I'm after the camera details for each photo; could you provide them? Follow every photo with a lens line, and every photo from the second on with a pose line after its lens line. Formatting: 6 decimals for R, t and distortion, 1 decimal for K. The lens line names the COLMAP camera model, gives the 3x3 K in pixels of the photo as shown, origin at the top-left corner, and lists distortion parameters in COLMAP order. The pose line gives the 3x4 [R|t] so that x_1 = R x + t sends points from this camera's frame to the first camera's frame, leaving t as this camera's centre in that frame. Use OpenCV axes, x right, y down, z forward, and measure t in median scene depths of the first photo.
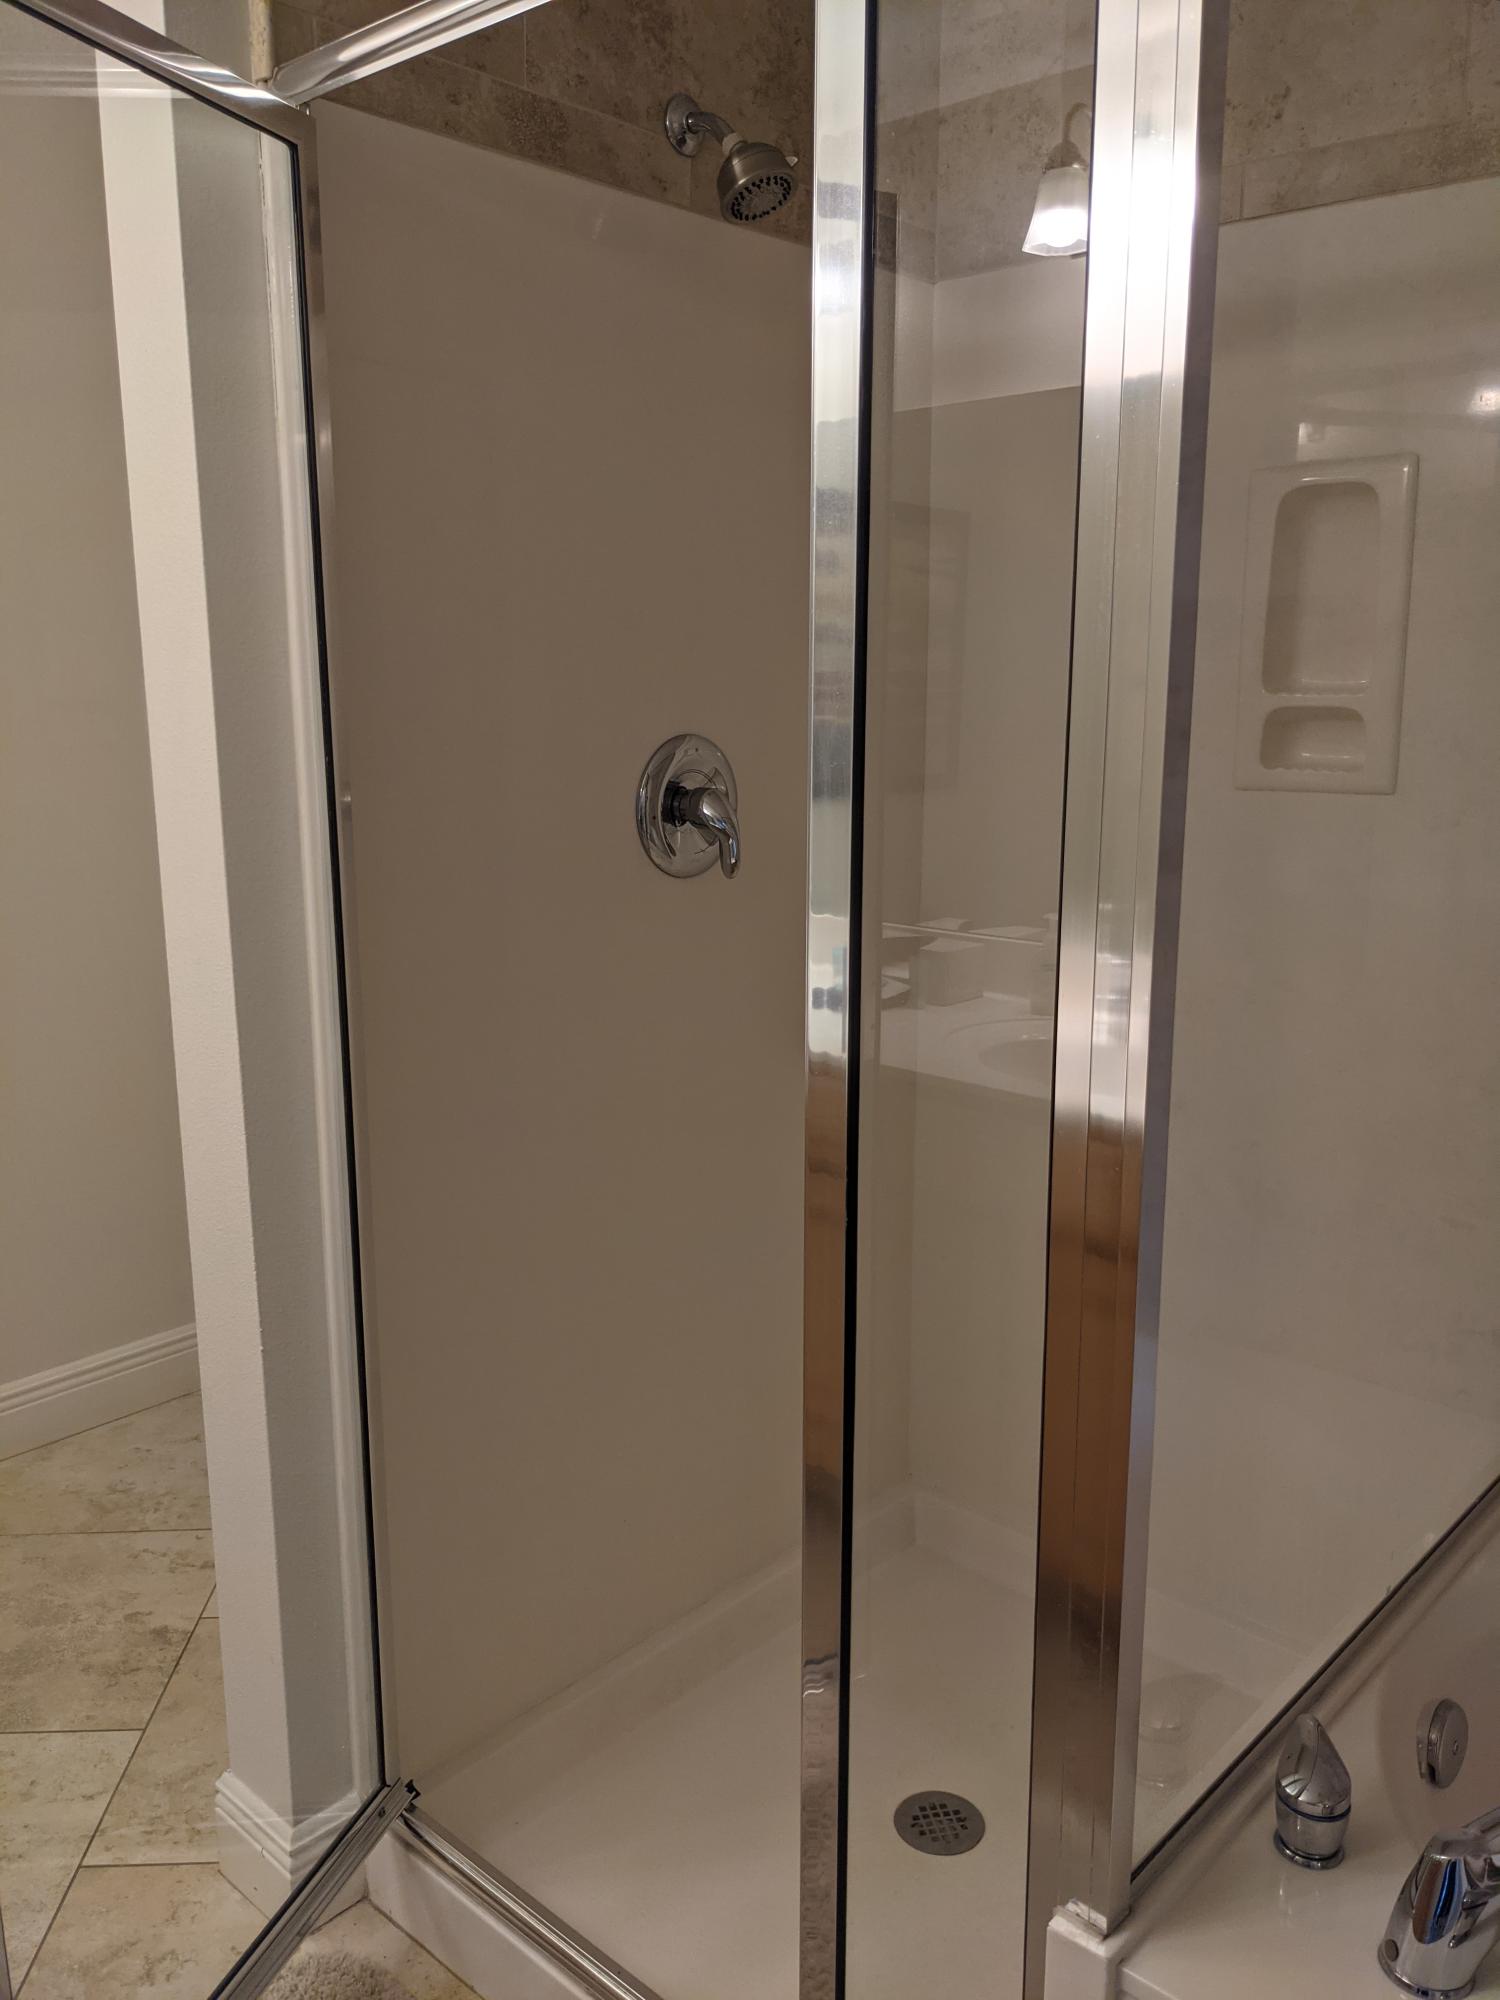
lens RADIAL K [[1585.7, 0, 726.3], [0, 1585.7, 1029.5], [0, 0, 1]] dist [0.029149, -0.061605]
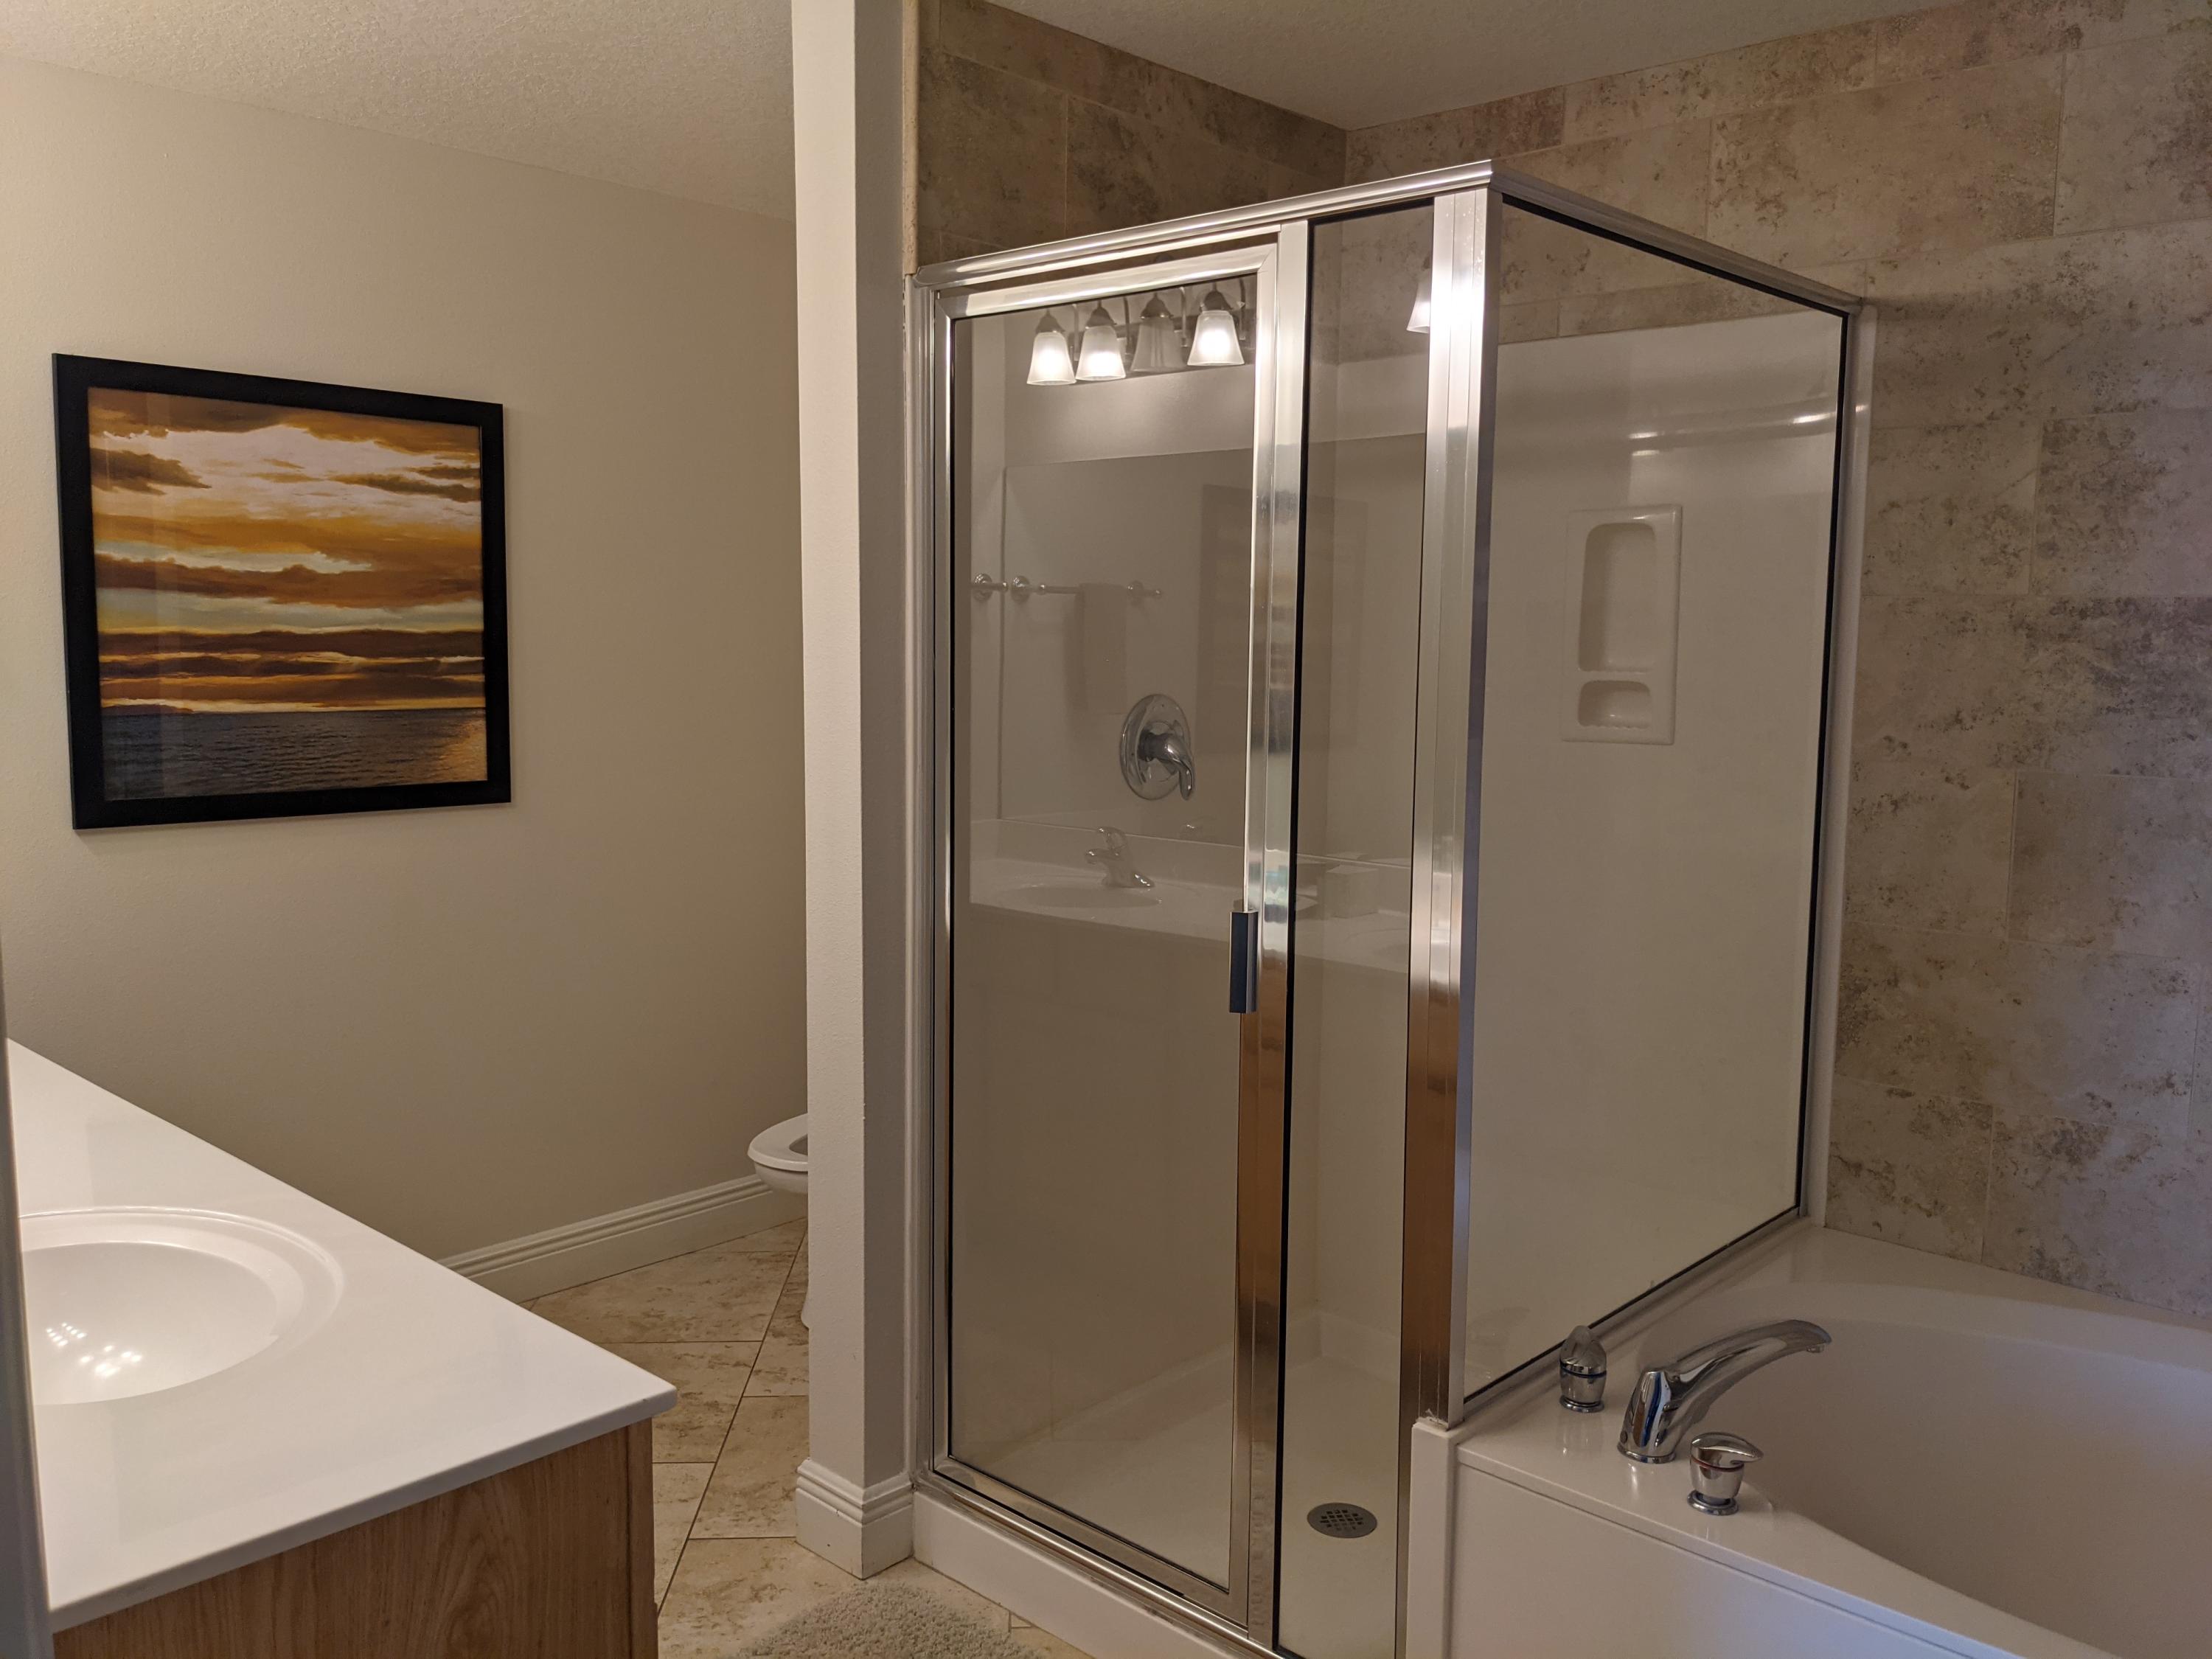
lens RADIAL K [[1753.8, 0, 1103.7], [0, 1753.8, 836.4], [0, 0, 1]] dist [0.029149, -0.061605]
pose [[0.999902, 0.013977, -0.000891, -0.069317], [-0.013993, 0.994404, -0.104710, 0.095793], [-0.000577, 0.104712, 0.994502, -0.495583]]
